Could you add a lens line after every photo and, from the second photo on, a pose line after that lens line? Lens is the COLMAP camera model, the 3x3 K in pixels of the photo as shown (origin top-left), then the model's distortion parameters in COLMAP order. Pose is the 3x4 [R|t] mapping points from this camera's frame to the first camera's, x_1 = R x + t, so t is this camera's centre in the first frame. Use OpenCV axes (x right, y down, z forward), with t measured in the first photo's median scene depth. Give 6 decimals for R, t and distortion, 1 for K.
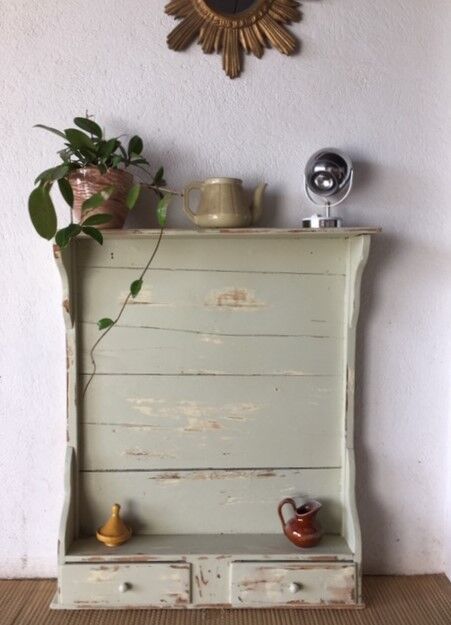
lens RADIAL K [[575.8, 0, 225.5], [0, 575.8, 314.5], [0, 0, 1]] dist [0.037899, 0.017685]
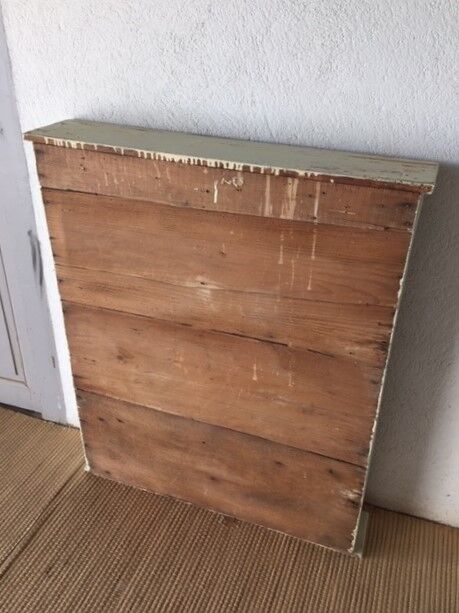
lens RADIAL K [[558.2, 0, 229.7], [0, 558.2, 310.7], [0, 0, 1]] dist [0.079787, 0.000000]
pose [[0.931742, 0.174796, -0.318282, 0.223846], [-0.025826, 0.906196, 0.422069, -0.252621], [0.362202, -0.385040, 0.848855, 0.251057]]
